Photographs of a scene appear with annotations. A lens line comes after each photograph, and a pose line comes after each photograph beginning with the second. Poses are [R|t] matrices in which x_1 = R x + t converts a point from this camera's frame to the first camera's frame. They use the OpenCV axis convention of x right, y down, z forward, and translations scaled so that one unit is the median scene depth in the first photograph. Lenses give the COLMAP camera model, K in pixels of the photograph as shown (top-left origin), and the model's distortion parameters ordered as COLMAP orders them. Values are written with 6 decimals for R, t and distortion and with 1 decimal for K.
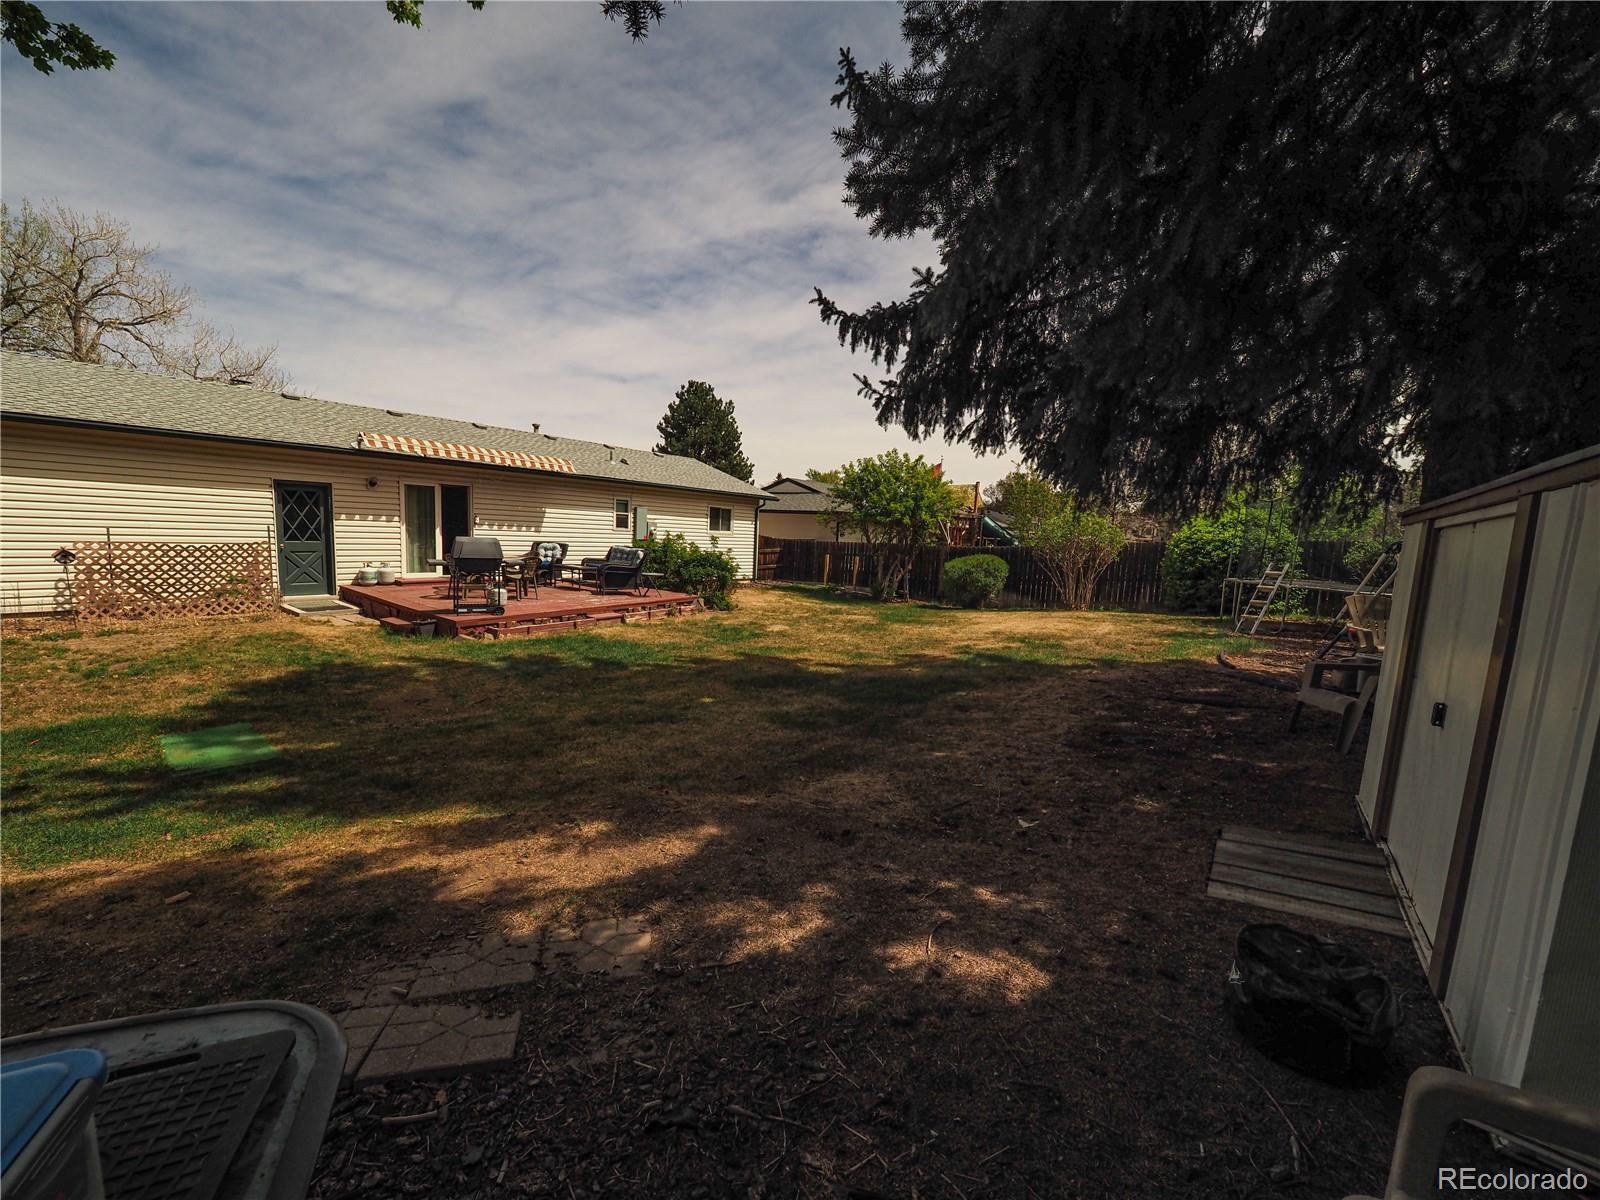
lens RADIAL K [[663.6, 0, 790.0], [0, 663.6, 606.6], [0, 0, 1]] dist [-0.002001, -0.004235]
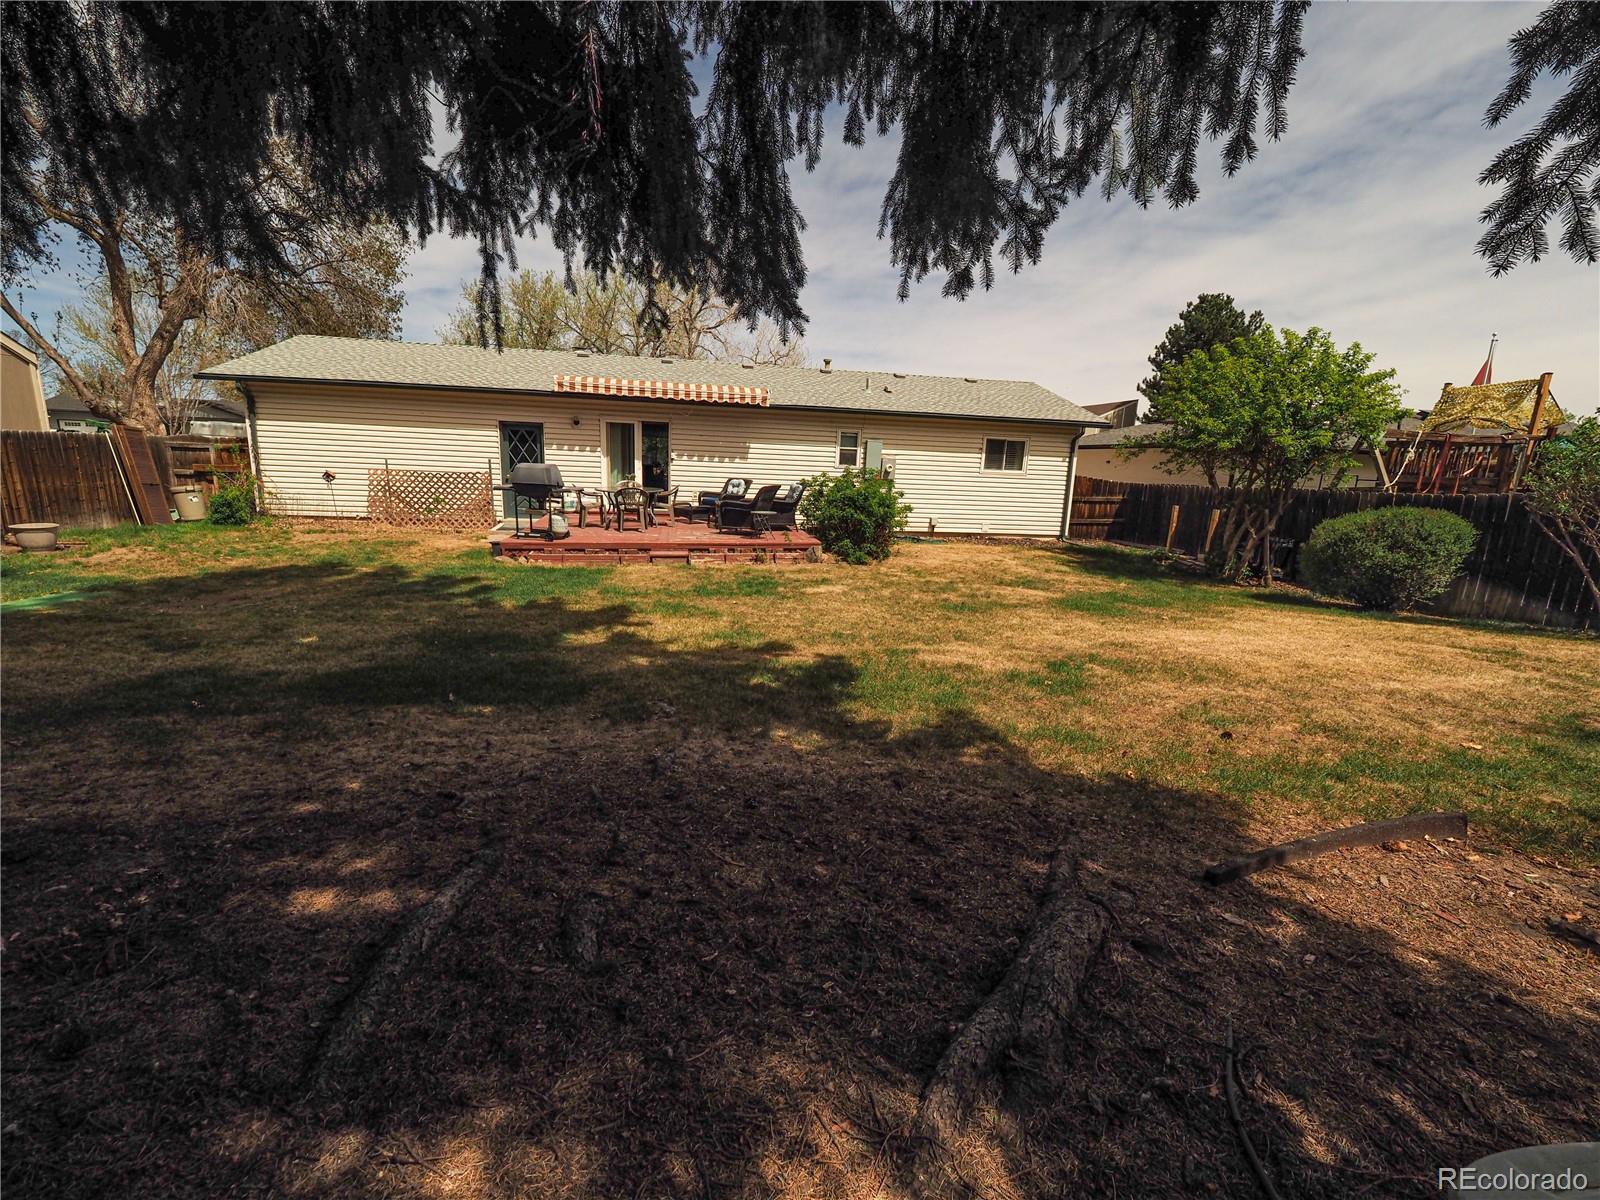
lens RADIAL K [[667.7, 0, 791.3], [0, 667.7, 604.8], [0, 0, 1]] dist [-0.010099, 0.003059]
pose [[0.722261, 0.125955, -0.680055, 0.314624], [-0.085970, 0.992001, 0.092427, -0.009662], [0.686257, -0.008292, 0.727312, 0.300666]]
